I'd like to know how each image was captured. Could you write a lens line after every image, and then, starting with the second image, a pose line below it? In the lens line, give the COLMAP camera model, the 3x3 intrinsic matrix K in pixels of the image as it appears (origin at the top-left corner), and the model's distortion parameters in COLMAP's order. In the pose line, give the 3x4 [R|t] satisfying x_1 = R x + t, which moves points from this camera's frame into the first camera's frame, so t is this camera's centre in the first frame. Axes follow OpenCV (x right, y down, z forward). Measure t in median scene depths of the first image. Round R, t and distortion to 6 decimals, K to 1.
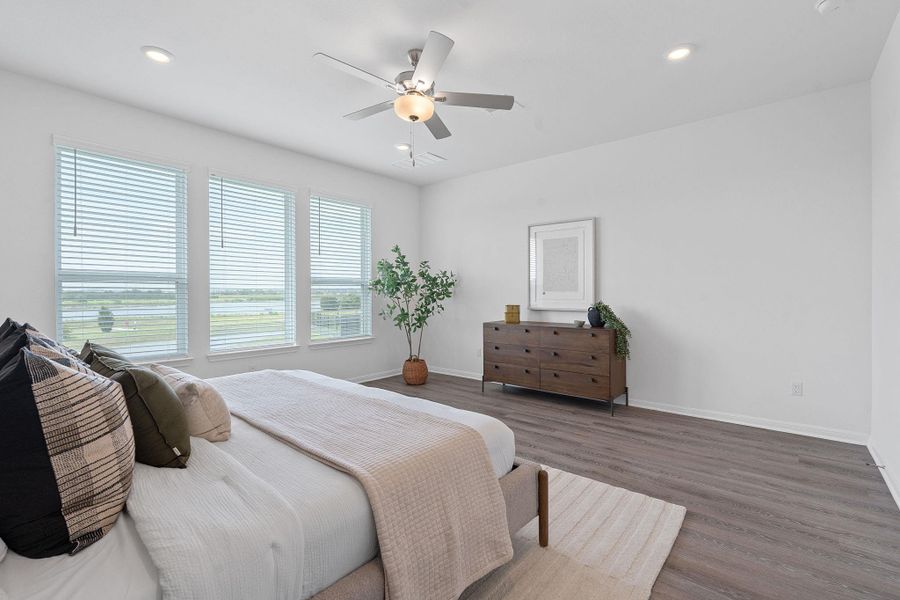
lens RADIAL K [[395.3, 0, 450.5], [0, 395.3, 294.5], [0, 0, 1]] dist [-0.008926, 0.000336]
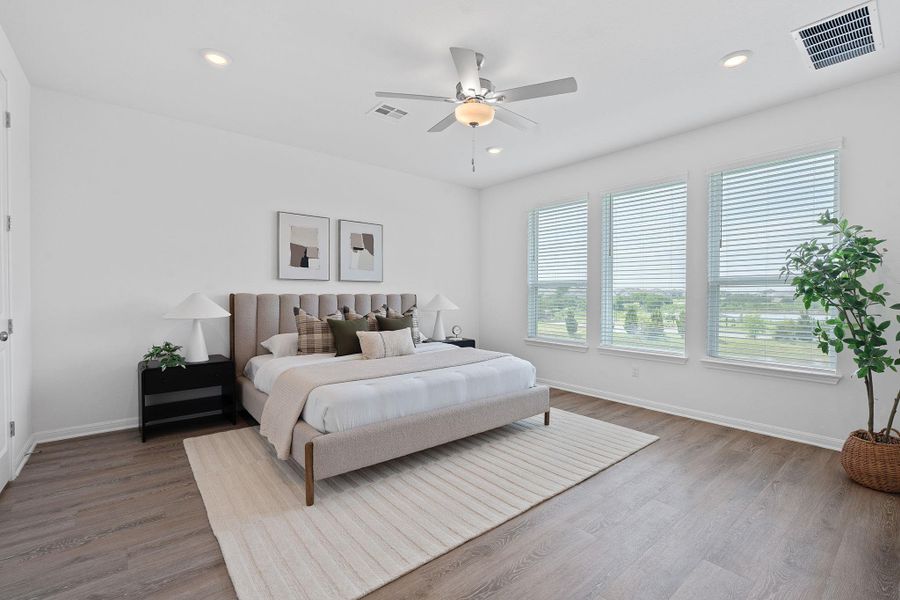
lens RADIAL K [[395.3, 0, 450.5], [0, 395.3, 294.5], [0, 0, 1]] dist [-0.008926, 0.000336]
pose [[-0.172970, -0.000231, -0.984927, 0.524047], [-0.010802, 0.999940, 0.001662, -0.003991], [0.984868, 0.010926, -0.172962, 0.633298]]
